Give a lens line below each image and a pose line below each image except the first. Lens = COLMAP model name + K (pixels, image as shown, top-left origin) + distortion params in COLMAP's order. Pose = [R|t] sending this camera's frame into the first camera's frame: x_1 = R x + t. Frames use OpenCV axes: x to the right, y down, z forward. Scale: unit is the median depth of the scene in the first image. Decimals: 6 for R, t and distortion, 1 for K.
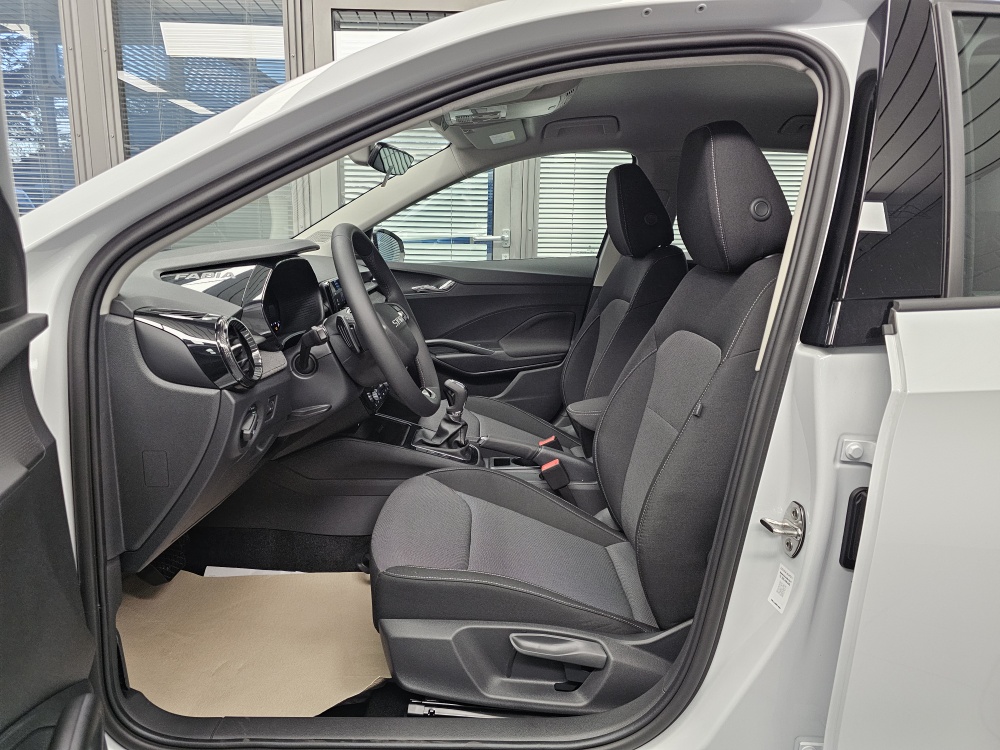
lens RADIAL K [[651.9, 0, 500.0], [0, 651.9, 364.1], [0, 0, 1]] dist [0.057133, 0.000248]
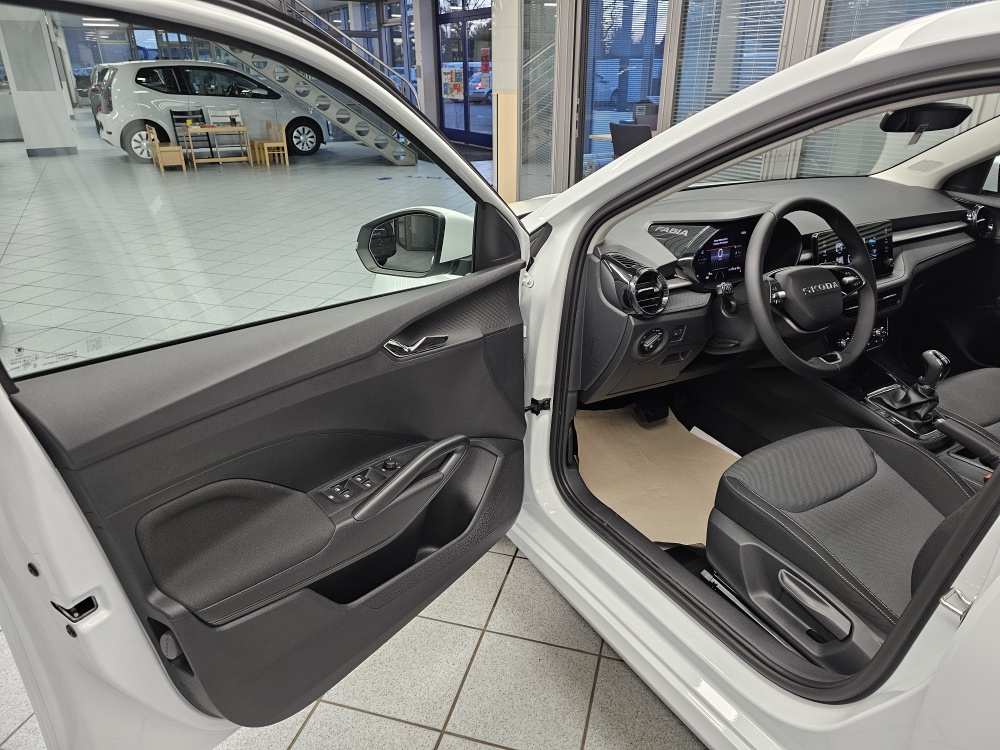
lens RADIAL K [[673.6, 0, 496.0], [0, 673.6, 380.2], [0, 0, 1]] dist [0.064608, -0.057580]
pose [[0.518053, 0.348320, -0.781214, 0.601756], [-0.160382, 0.936686, 0.311284, -0.221709], [0.840178, -0.035969, 0.541117, -0.109780]]
